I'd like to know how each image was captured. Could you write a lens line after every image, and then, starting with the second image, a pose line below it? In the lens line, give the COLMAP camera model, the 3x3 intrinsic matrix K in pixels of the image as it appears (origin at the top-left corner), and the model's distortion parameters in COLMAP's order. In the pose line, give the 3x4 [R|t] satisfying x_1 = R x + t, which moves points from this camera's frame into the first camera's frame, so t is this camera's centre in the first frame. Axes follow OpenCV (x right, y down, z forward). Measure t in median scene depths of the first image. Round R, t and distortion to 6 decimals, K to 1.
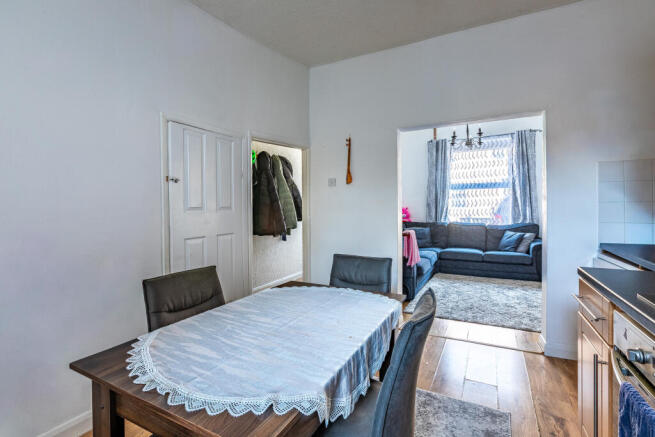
lens RADIAL K [[309.7, 0, 328.5], [0, 309.7, 206.9], [0, 0, 1]] dist [-0.000966, -0.000062]
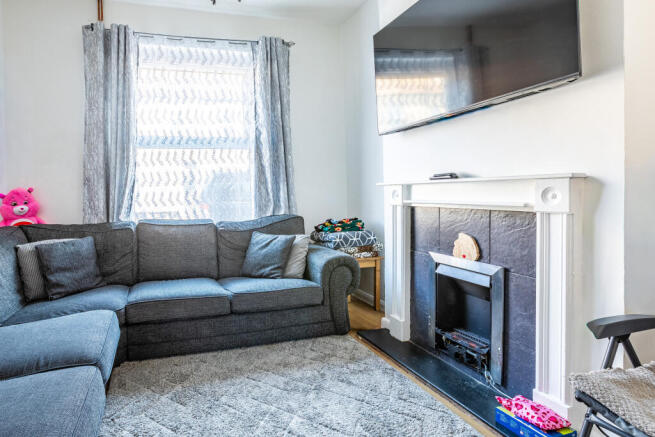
lens RADIAL K [[342.5, 0, 237.0], [0, 342.5, 204.9], [0, 0, 1]] dist [-0.003306, -0.001798]
pose [[0.746122, -0.022707, 0.665422, 0.187086], [0.017850, 0.999741, 0.014101, 0.025072], [-0.665570, 0.001357, 0.746334, 0.591958]]
